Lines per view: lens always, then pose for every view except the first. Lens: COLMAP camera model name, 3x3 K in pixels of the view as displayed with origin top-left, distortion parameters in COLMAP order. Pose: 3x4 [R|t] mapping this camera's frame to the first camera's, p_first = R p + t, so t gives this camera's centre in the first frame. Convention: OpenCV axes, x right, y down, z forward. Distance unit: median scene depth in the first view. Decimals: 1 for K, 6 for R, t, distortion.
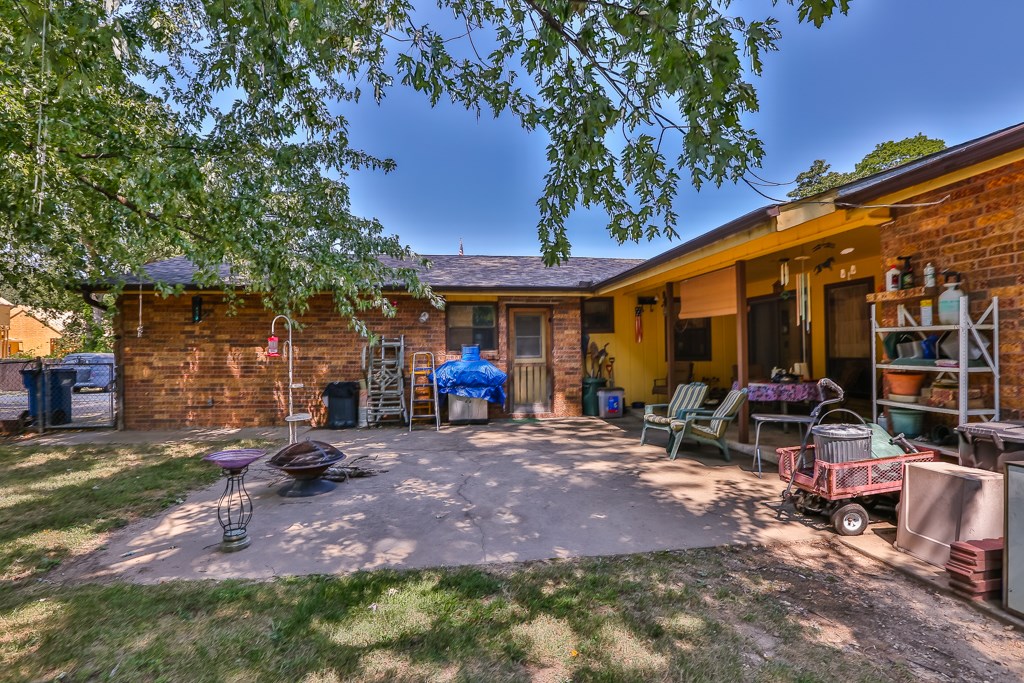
lens RADIAL K [[470.5, 0, 519.7], [0, 470.5, 342.4], [0, 0, 1]] dist [0.004599, 0.001048]
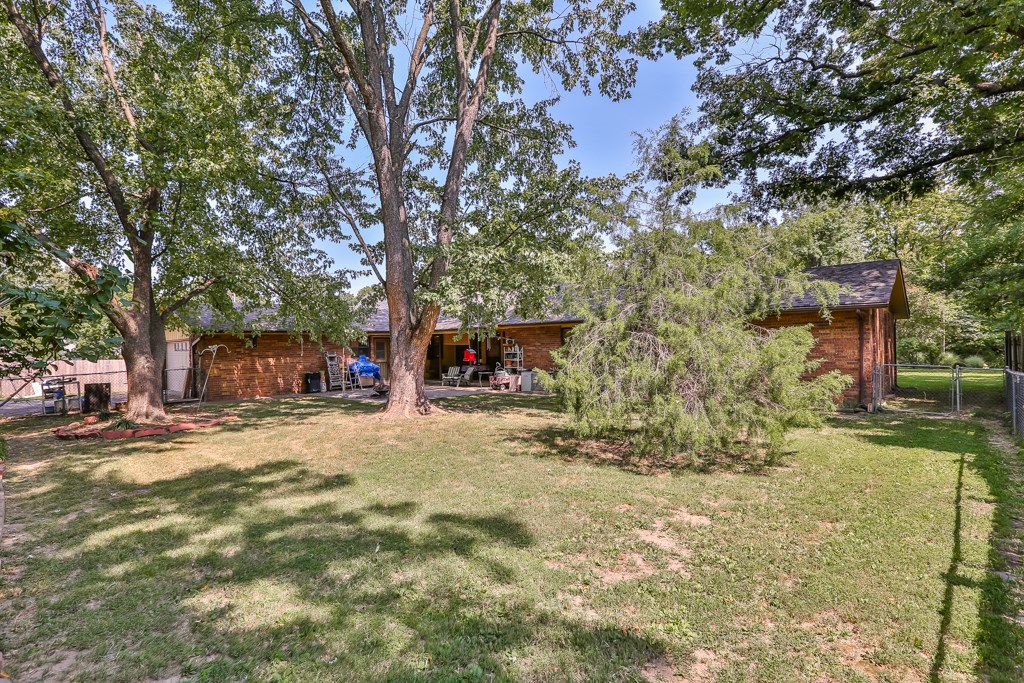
lens RADIAL K [[470.5, 0, 512.3], [0, 470.5, 340.7], [0, 0, 1]] dist [0.004599, 0.001048]
pose [[0.749559, -0.000910, 0.661937, -1.544772], [-0.003785, 0.999977, 0.005661, -0.112398], [-0.661927, -0.006749, 0.749538, -1.728148]]
